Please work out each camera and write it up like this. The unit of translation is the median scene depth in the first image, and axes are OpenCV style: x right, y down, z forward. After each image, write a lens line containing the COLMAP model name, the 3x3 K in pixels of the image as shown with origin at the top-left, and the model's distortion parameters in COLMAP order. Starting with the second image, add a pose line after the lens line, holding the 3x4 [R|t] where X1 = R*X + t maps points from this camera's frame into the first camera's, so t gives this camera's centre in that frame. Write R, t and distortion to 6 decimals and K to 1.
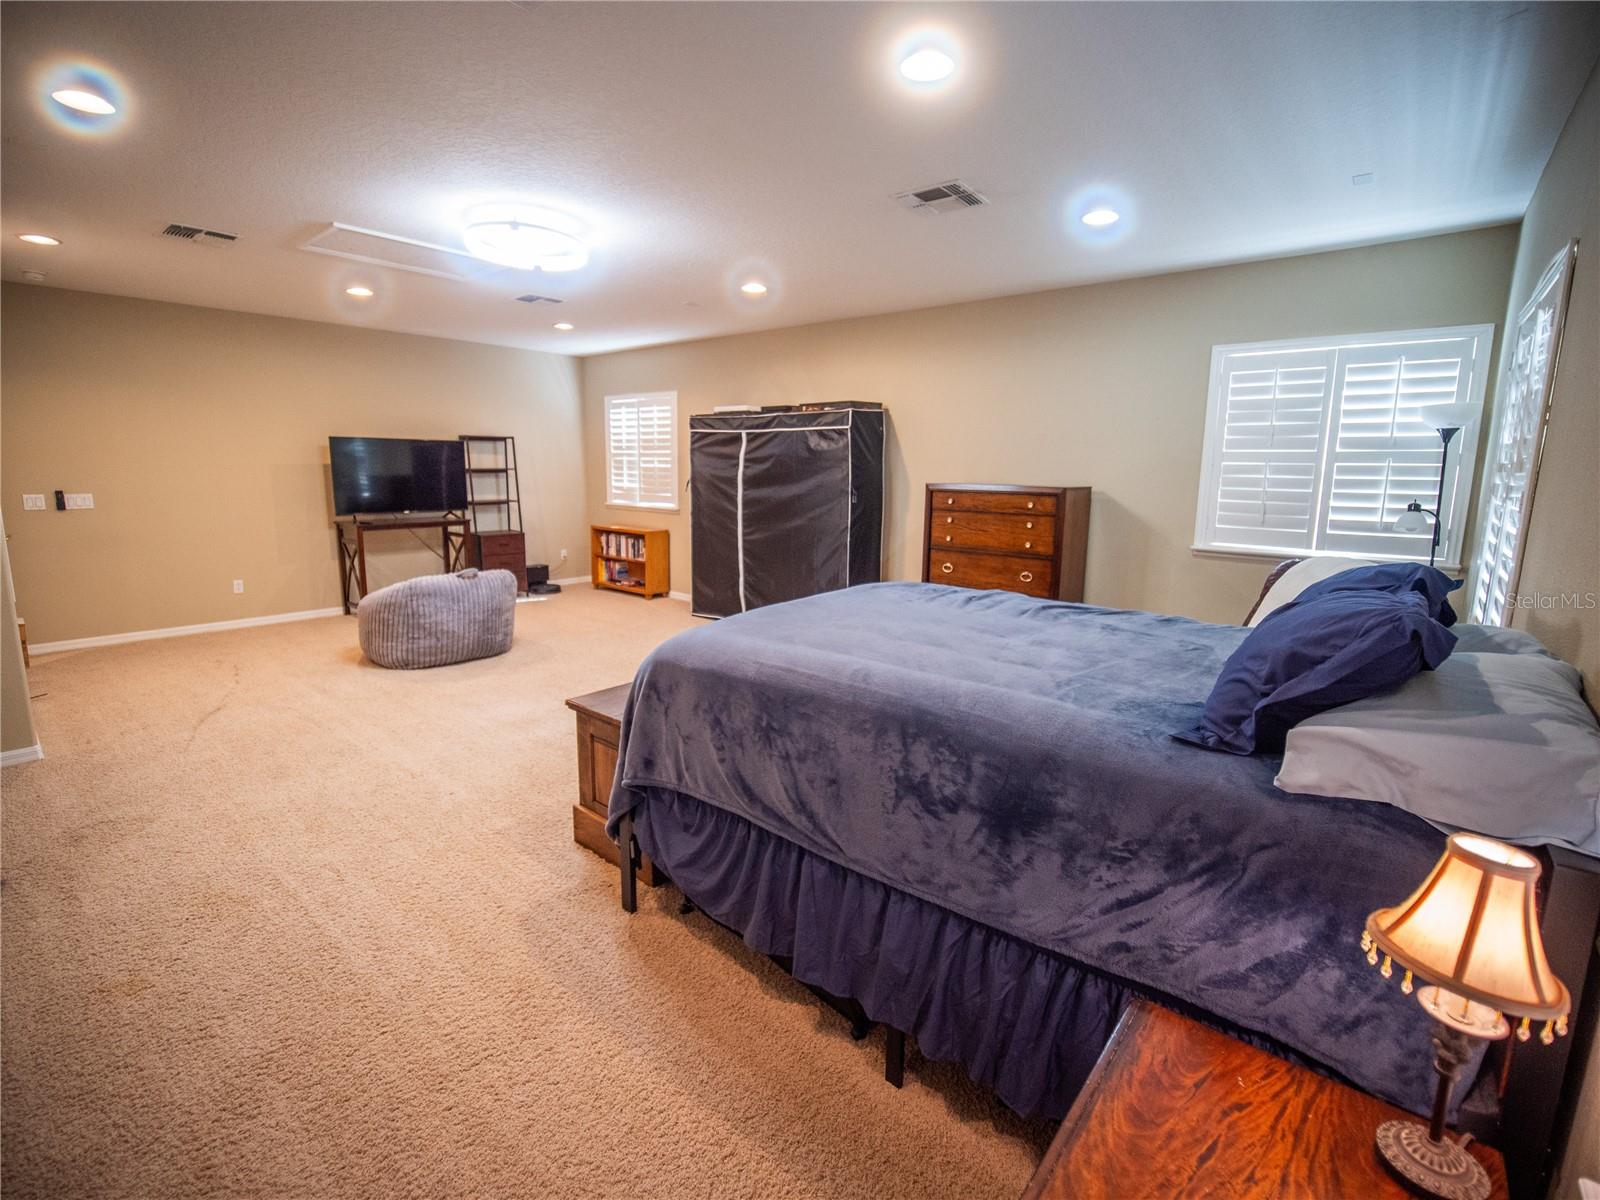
lens RADIAL K [[728.0, 0, 791.7], [0, 728.0, 583.2], [0, 0, 1]] dist [-0.014197, -0.000093]
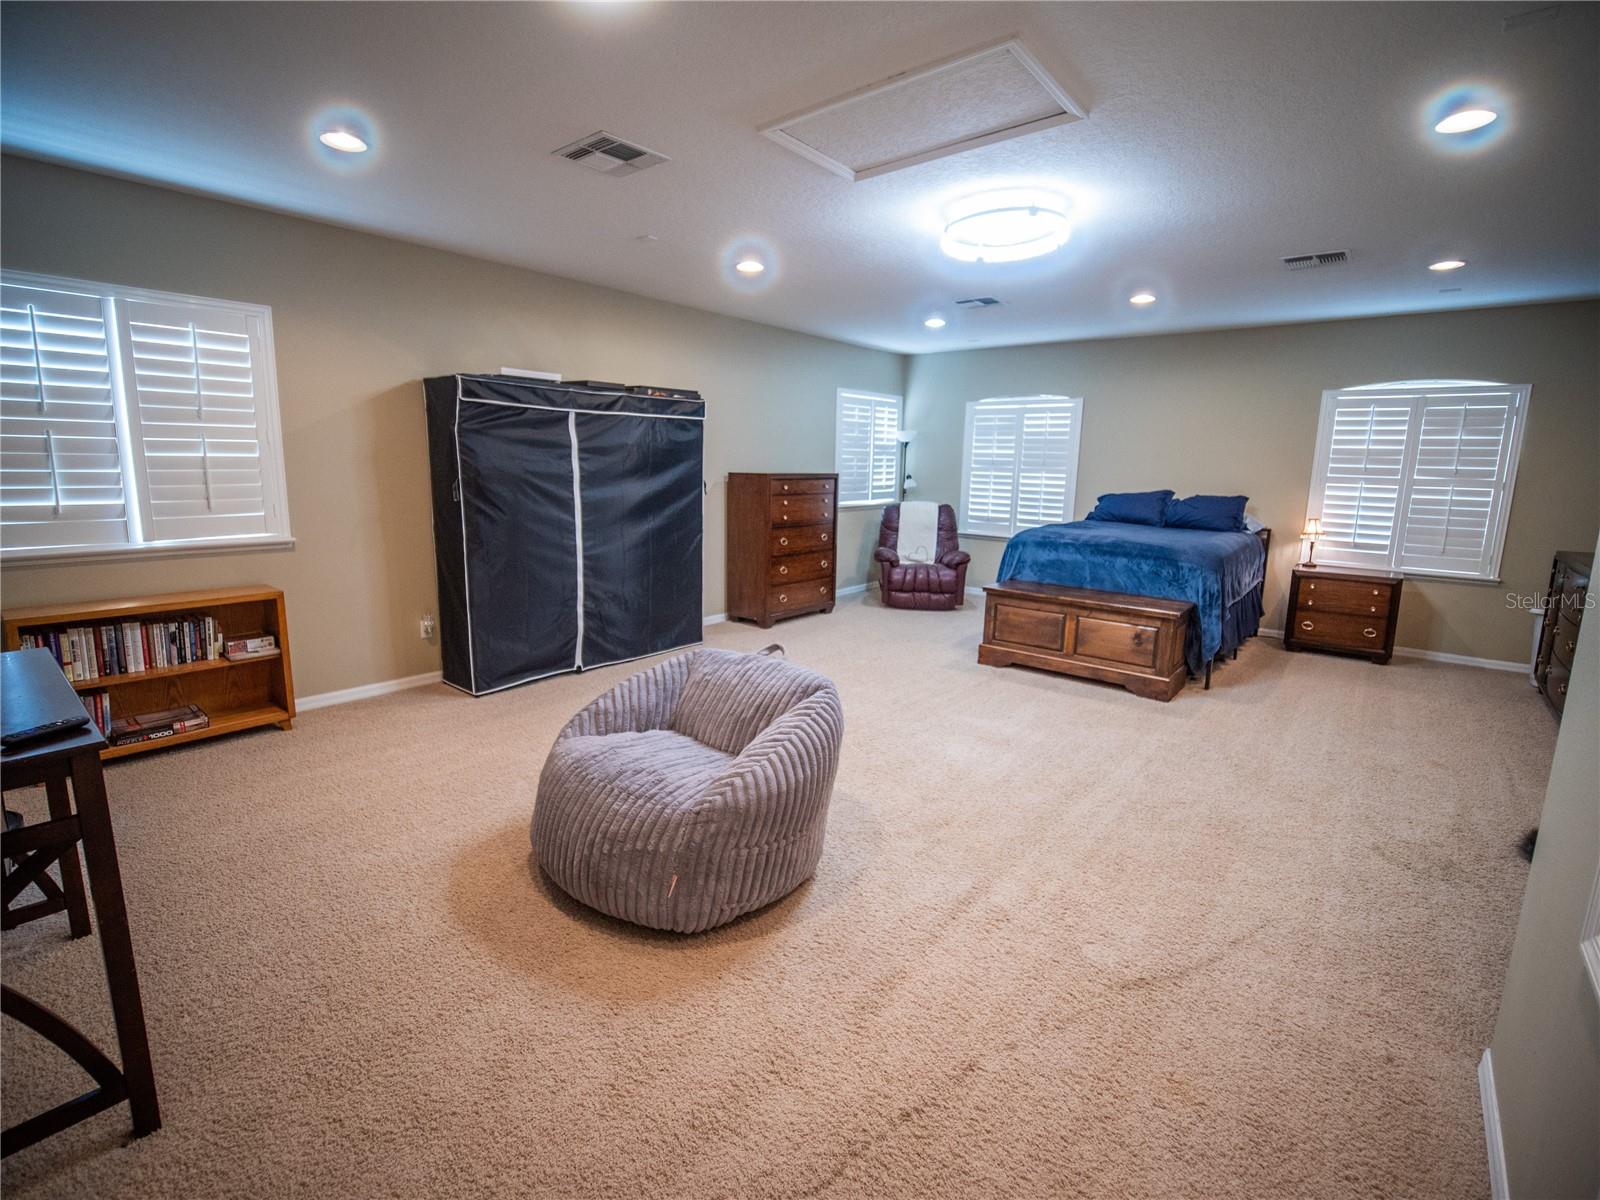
lens RADIAL K [[728.0, 0, 791.7], [0, 728.0, 583.2], [0, 0, 1]] dist [-0.014197, -0.000093]
pose [[-0.002258, -0.175401, 0.984494, -0.820934], [0.145904, 0.973904, 0.173849, -0.133919], [-0.989296, 0.144034, 0.023392, 0.787939]]
